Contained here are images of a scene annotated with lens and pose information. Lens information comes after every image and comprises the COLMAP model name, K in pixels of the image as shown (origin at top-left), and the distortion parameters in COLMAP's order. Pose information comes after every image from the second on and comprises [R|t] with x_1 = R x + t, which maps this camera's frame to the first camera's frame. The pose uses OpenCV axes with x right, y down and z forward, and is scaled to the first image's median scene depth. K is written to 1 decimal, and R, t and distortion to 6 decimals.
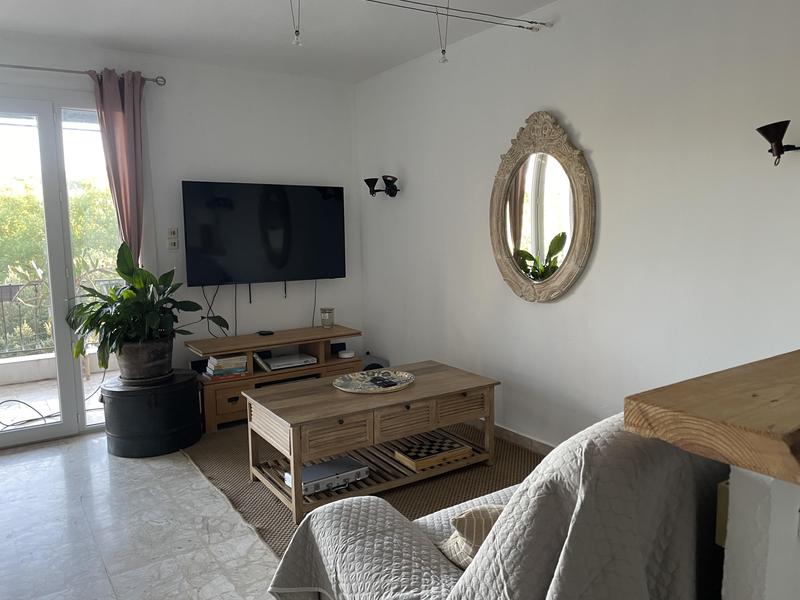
lens RADIAL K [[599.4, 0, 400.0], [0, 599.4, 300.0], [0, 0, 1]] dist [0.081285, 0.000280]
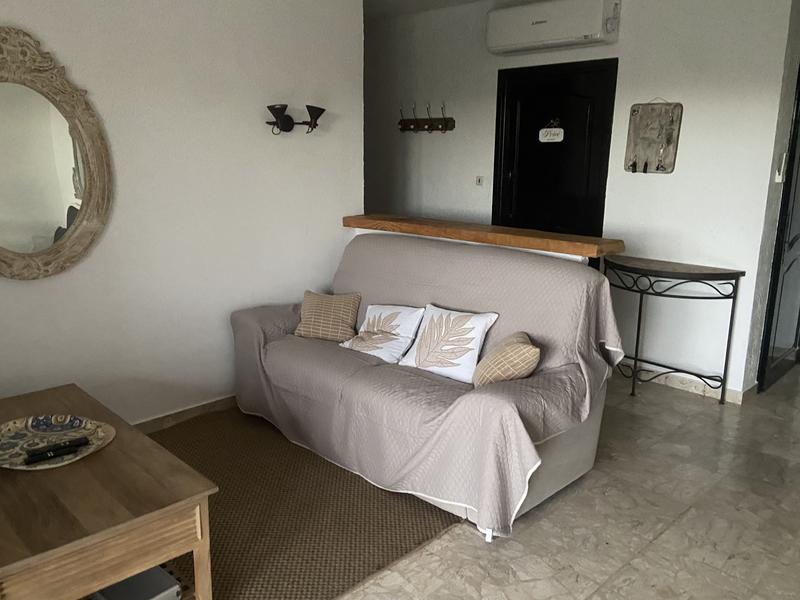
lens RADIAL K [[670.4, 0, 400.4], [0, 670.4, 313.4], [0, 0, 1]] dist [0.093596, -0.125591]
pose [[-0.159302, -0.234978, 0.958858, -0.763991], [0.127604, 0.958213, 0.256020, -0.129877], [-0.978948, 0.163138, -0.122661, 0.717033]]
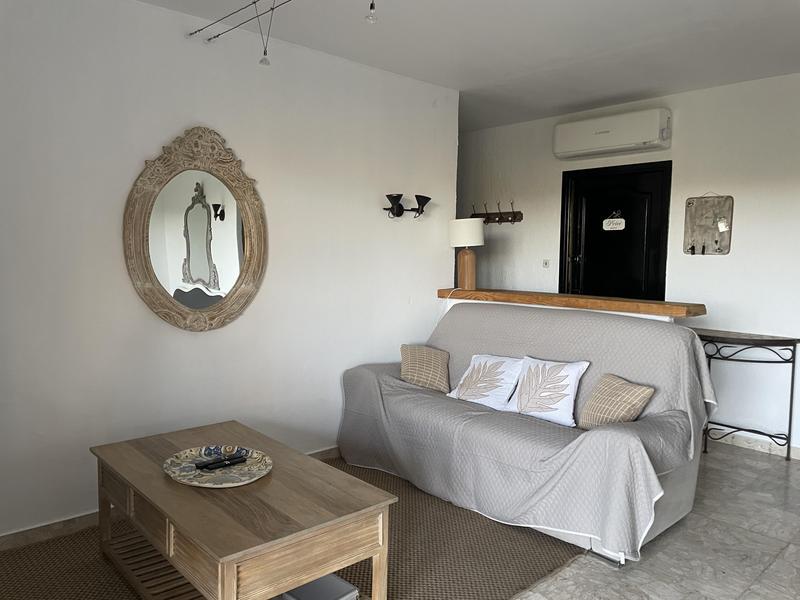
lens RADIAL K [[616.6, 0, 400.0], [0, 616.6, 300.0], [0, 0, 1]] dist [0.056069, -0.089974]
pose [[-0.129830, -0.072412, 0.988889, -0.806137], [0.121553, 0.988645, 0.088353, -0.098763], [-0.984057, 0.131673, -0.119554, 0.886414]]
